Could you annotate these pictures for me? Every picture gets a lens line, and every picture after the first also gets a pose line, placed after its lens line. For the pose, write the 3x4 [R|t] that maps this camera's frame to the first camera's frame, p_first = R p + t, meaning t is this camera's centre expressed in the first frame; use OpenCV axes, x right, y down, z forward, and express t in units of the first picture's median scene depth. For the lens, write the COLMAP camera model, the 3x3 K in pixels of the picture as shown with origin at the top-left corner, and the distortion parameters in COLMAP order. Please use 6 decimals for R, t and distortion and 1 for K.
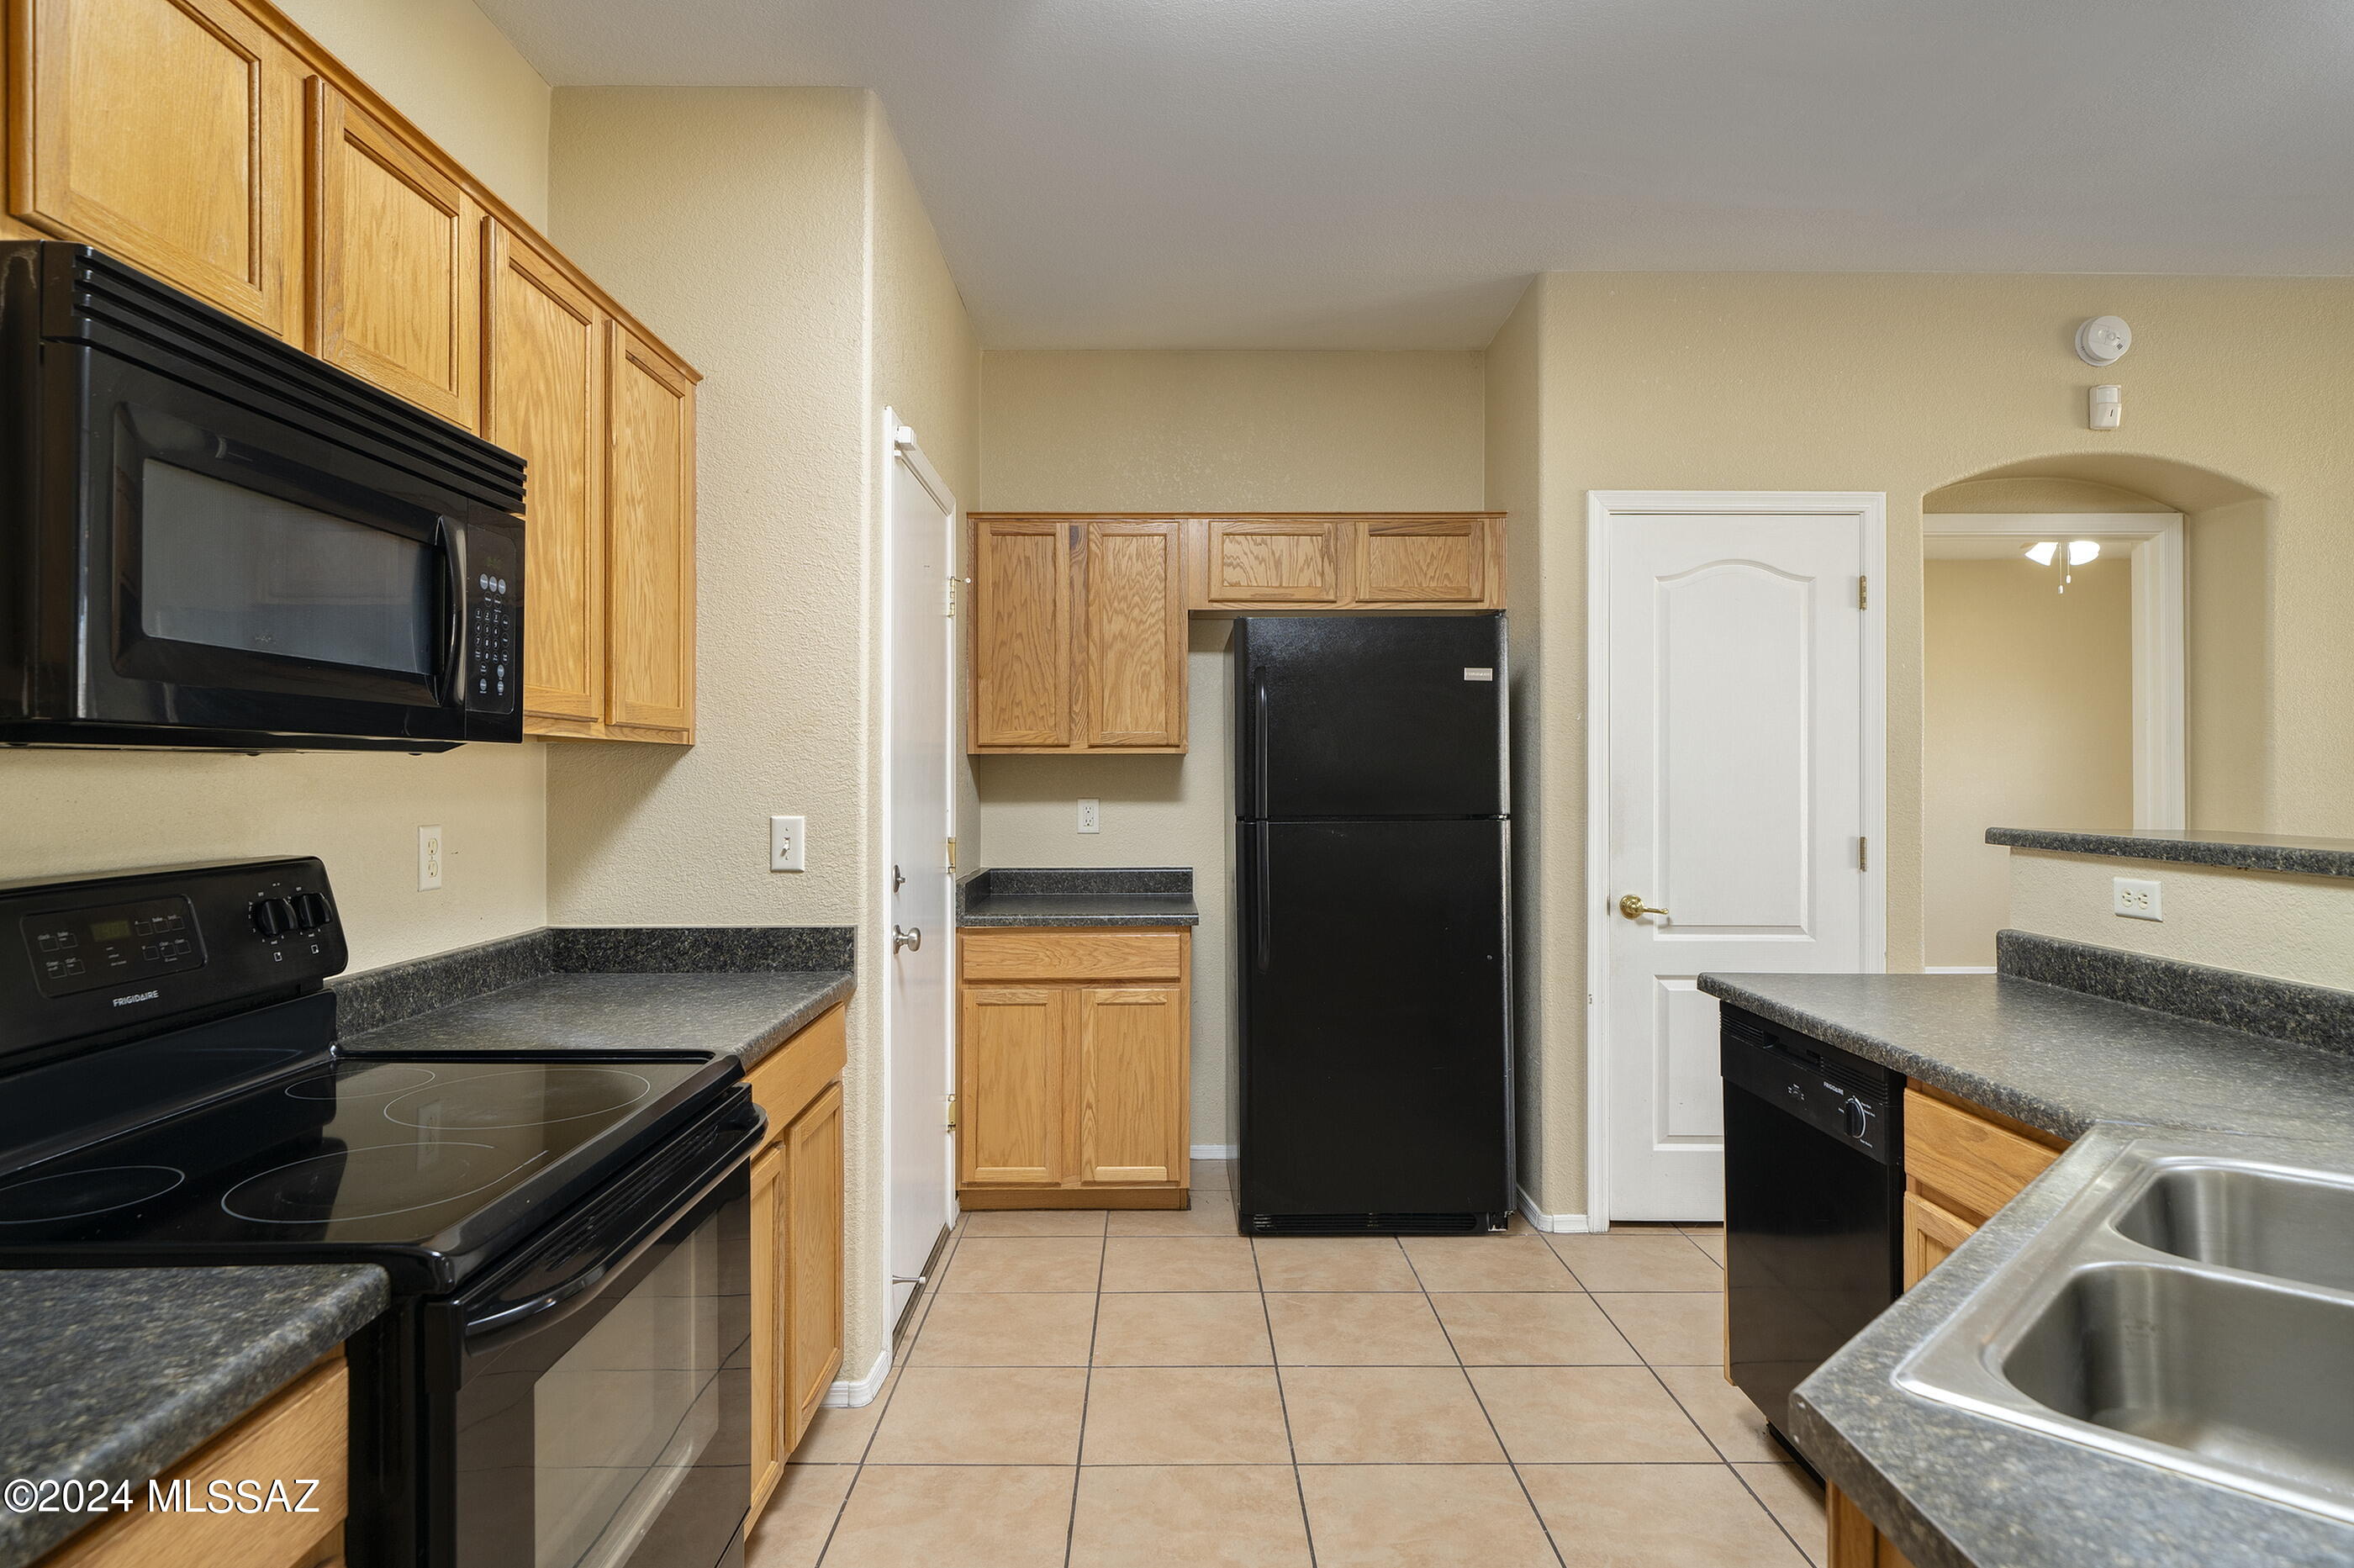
lens RADIAL K [[1391.4, 0, 1179.1], [0, 1391.4, 762.6], [0, 0, 1]] dist [0.002105, 0.001712]
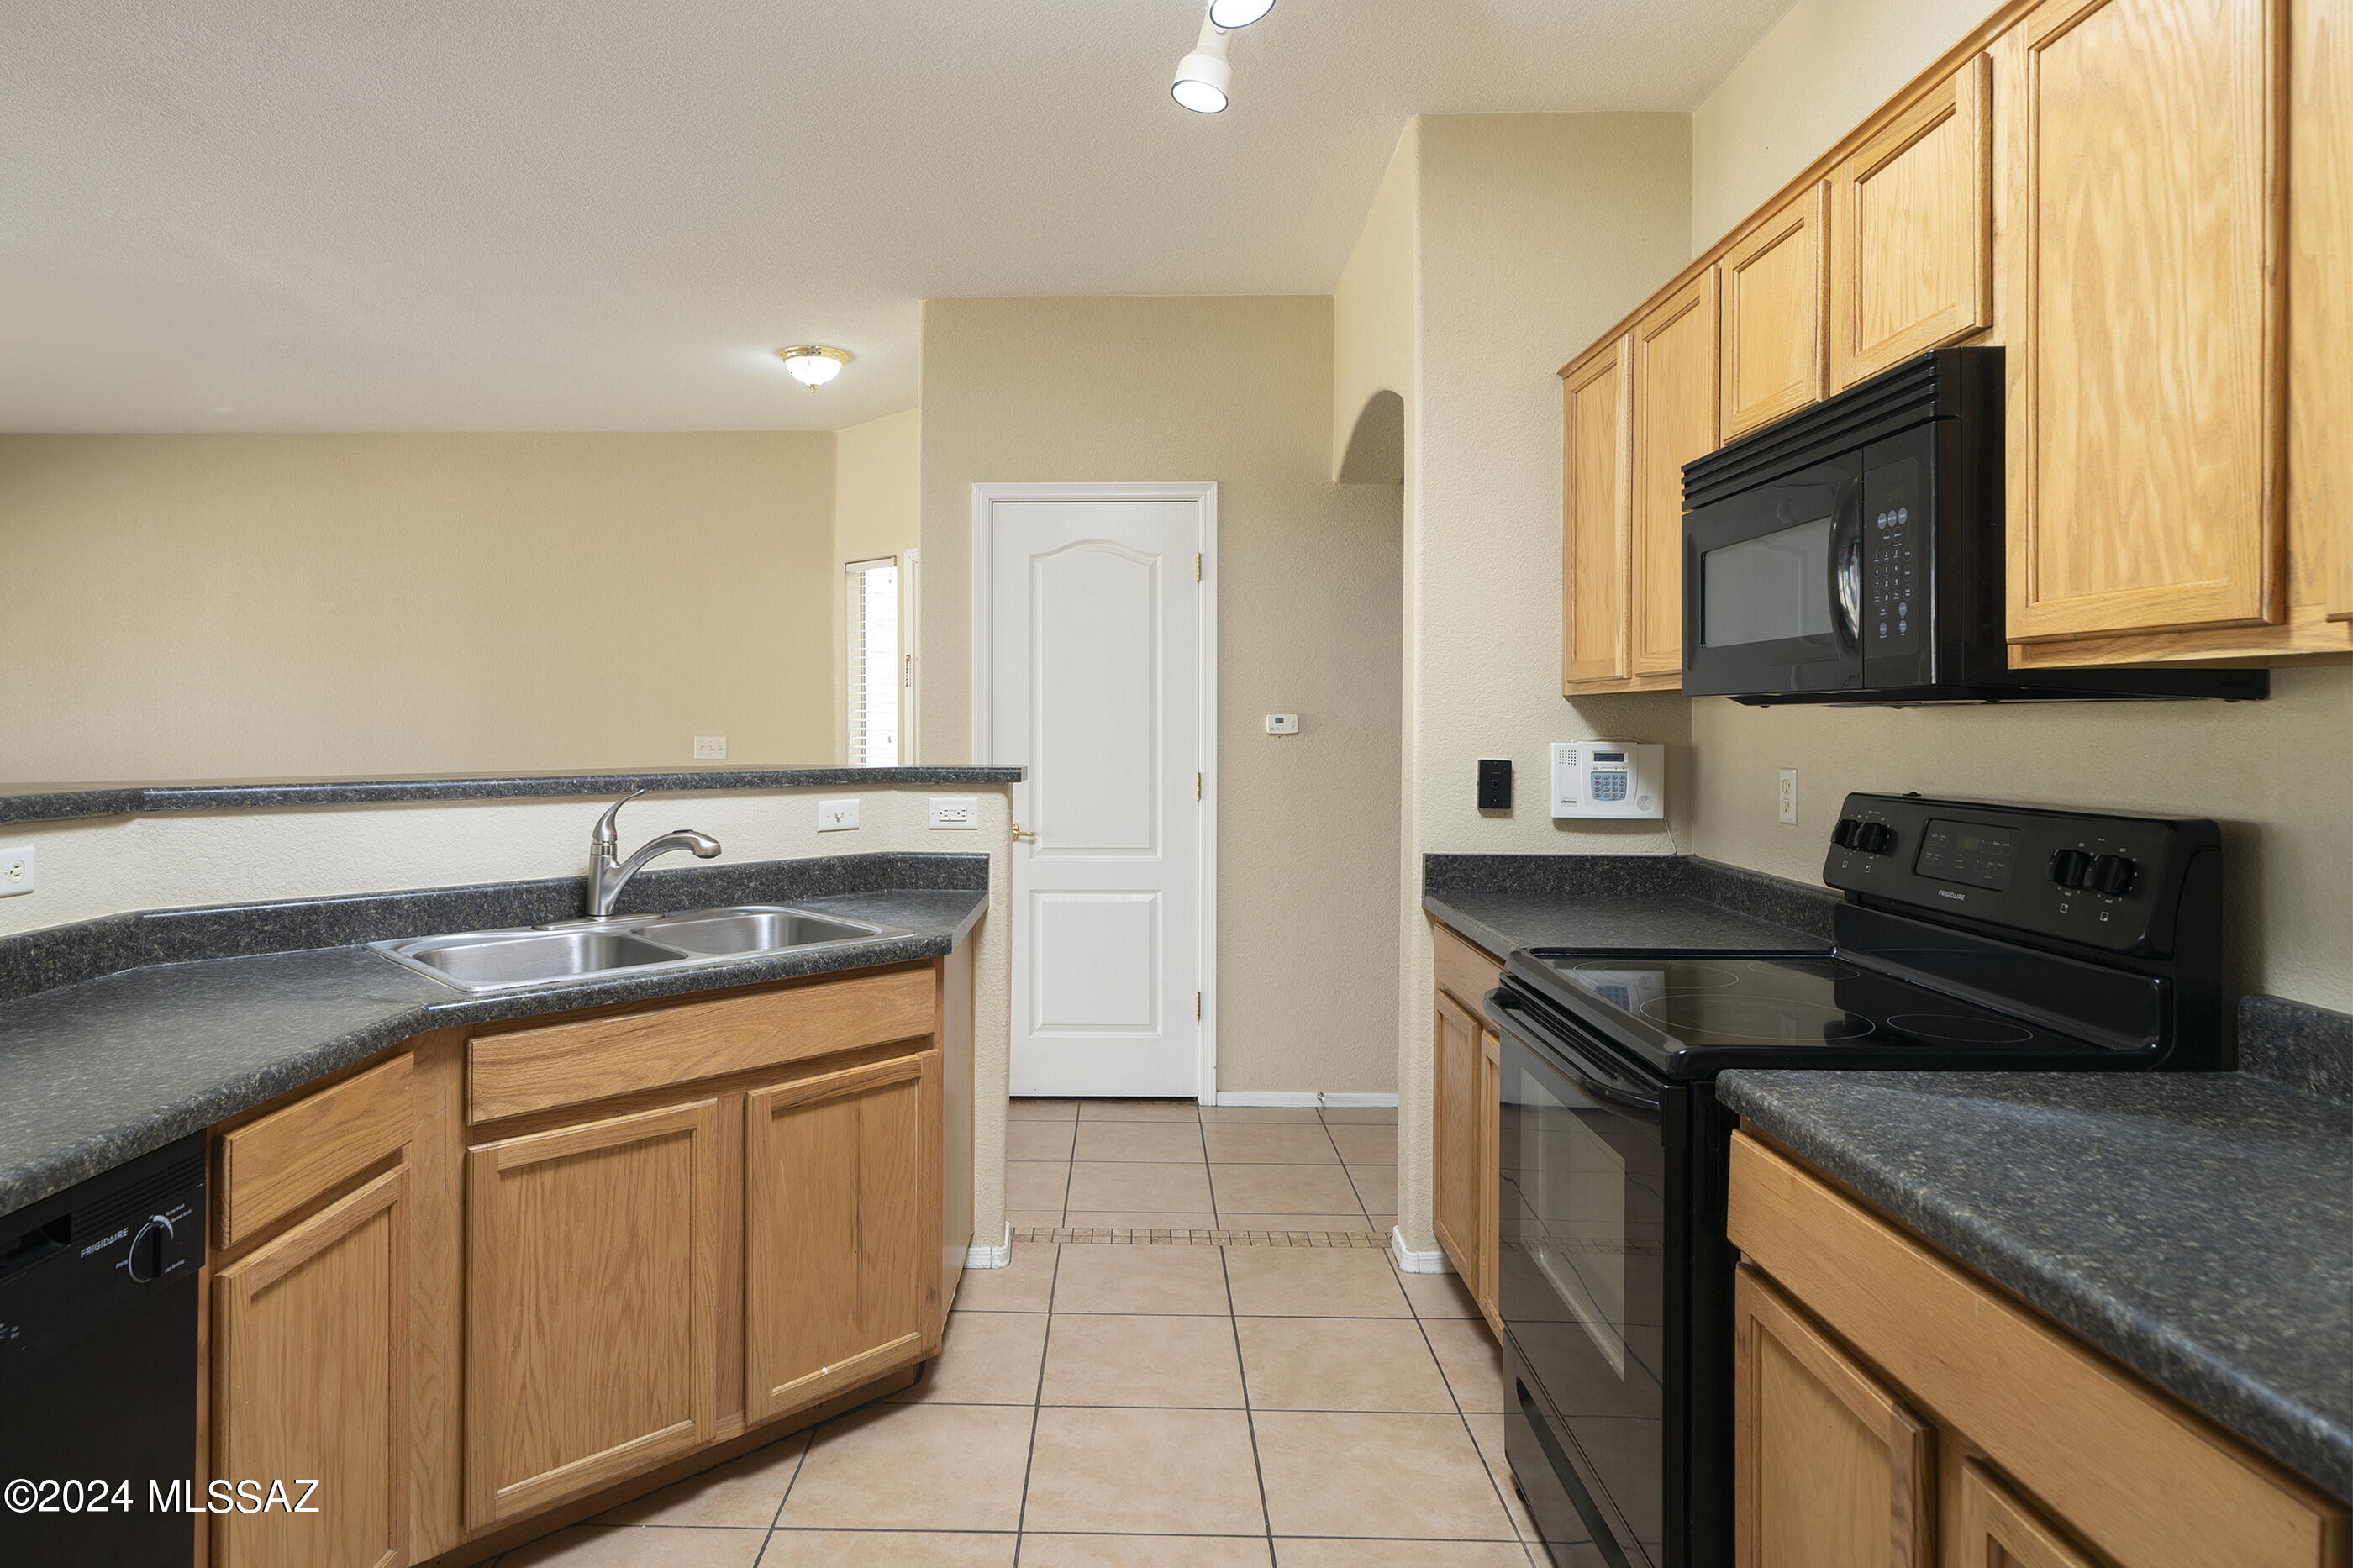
lens RADIAL K [[1241.3, 0, 1174.8], [0, 1241.3, 724.6], [0, 0, 1]] dist [-0.003255, -0.000588]
pose [[-0.999803, 0.002765, -0.019673, 0.015751], [0.002796, 0.999995, -0.001568, 0.011482], [0.019669, -0.001623, -0.999805, 1.827982]]
